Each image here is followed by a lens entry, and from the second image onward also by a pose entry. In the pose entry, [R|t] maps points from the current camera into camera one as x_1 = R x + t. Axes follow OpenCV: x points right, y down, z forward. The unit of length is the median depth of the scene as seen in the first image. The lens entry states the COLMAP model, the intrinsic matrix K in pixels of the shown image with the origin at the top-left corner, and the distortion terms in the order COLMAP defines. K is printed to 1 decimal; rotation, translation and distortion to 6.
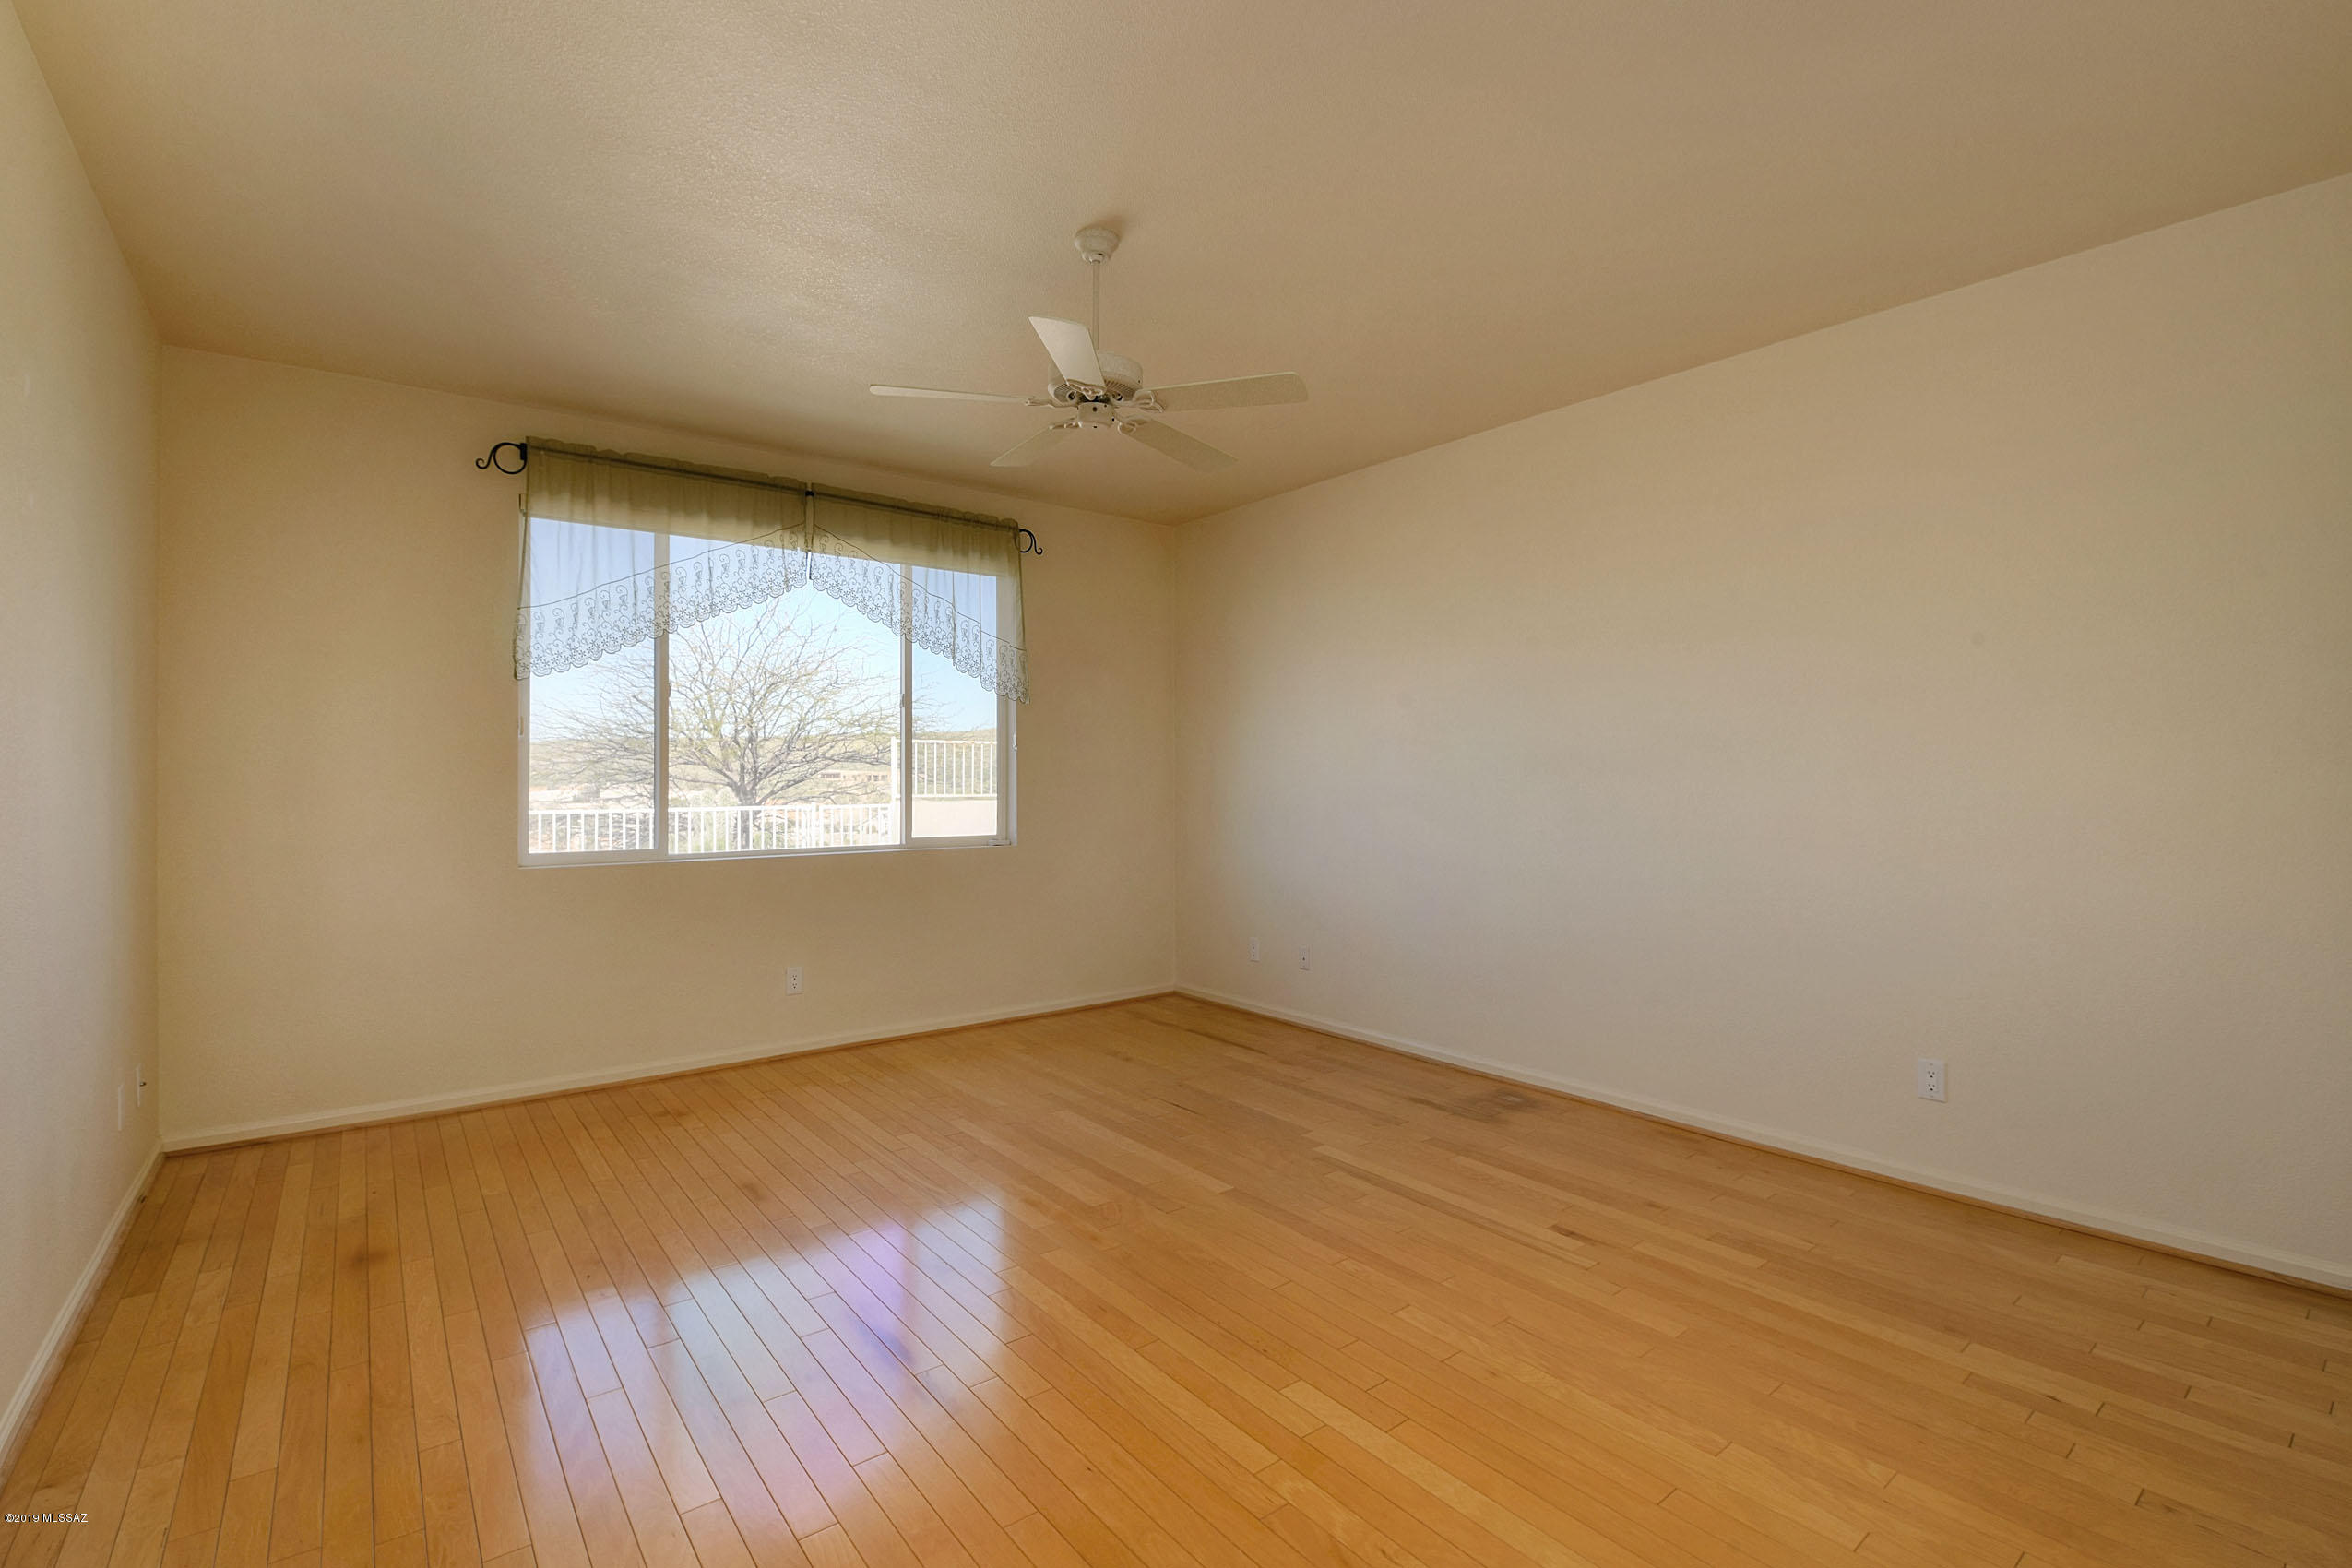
lens RADIAL K [[1069.0, 0, 1179.8], [0, 1069.0, 756.6], [0, 0, 1]] dist [0.011348, -0.009910]
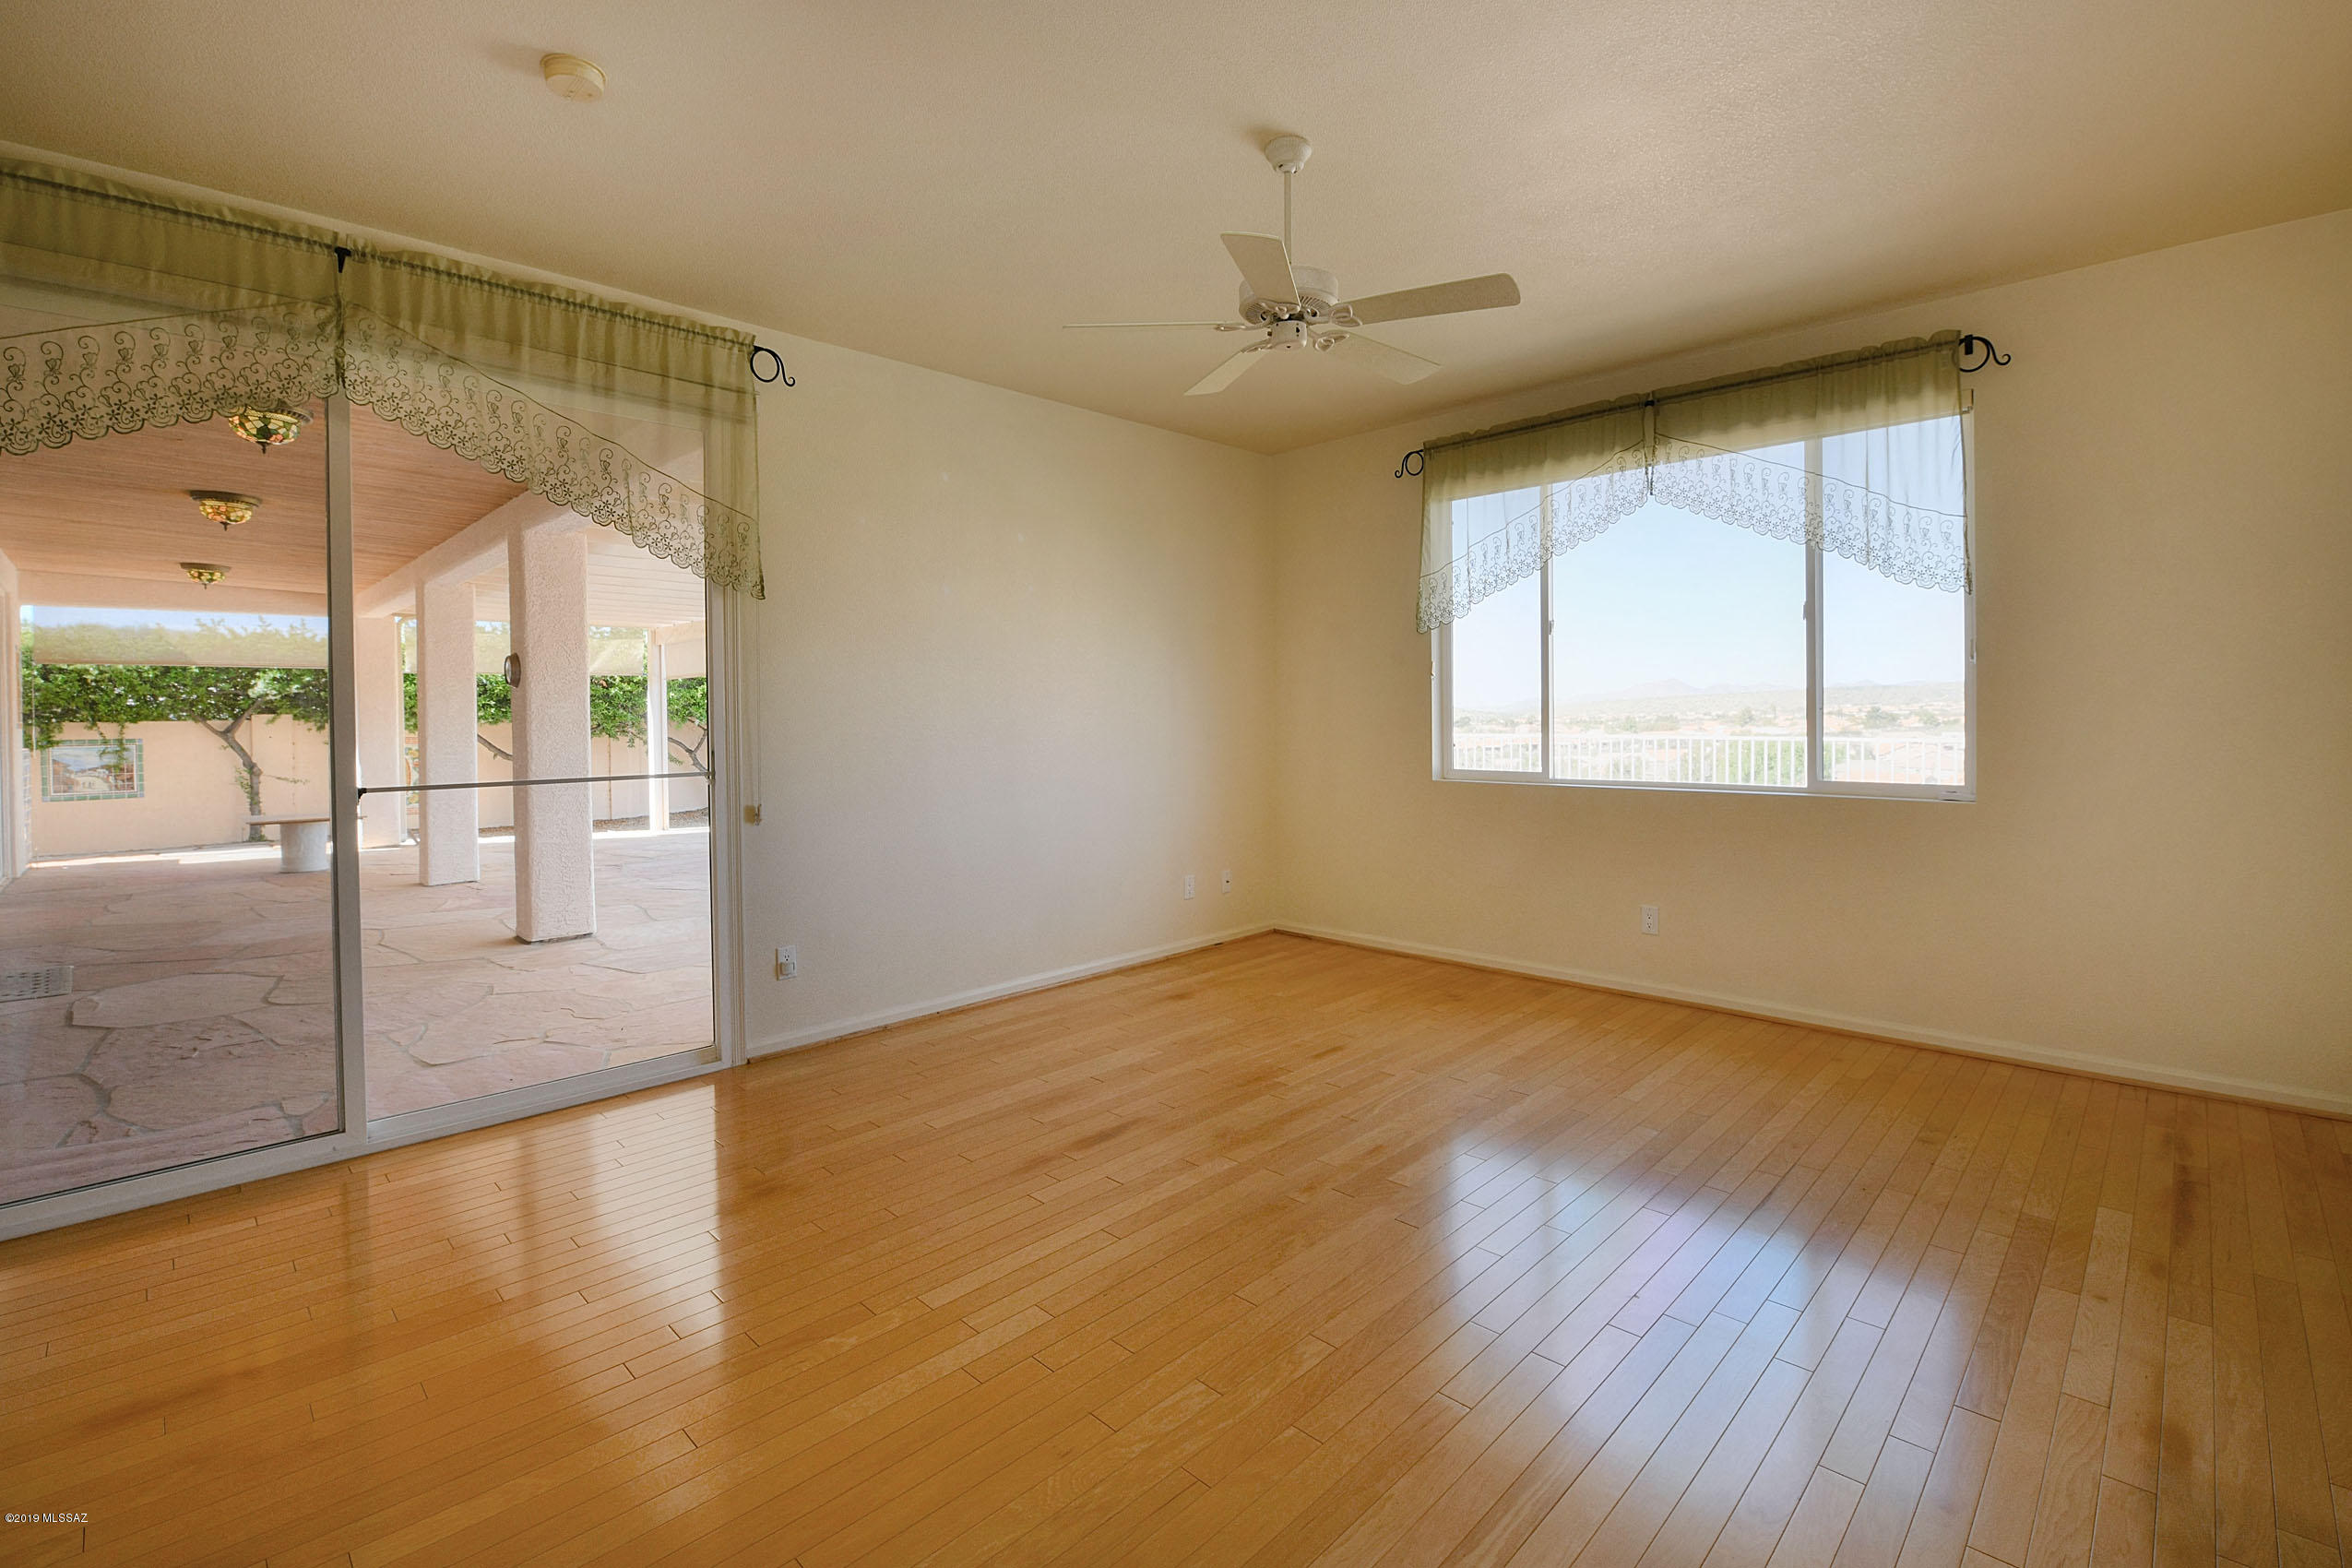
lens RADIAL K [[1051.0, 0, 1166.7], [0, 1051.0, 719.0], [0, 0, 1]] dist [0.001345, 0.000643]
pose [[0.127628, 0.011928, -0.991750, 0.529880], [0.036572, 0.999191, 0.016724, -0.001833], [0.991148, -0.038405, 0.127088, 0.473867]]
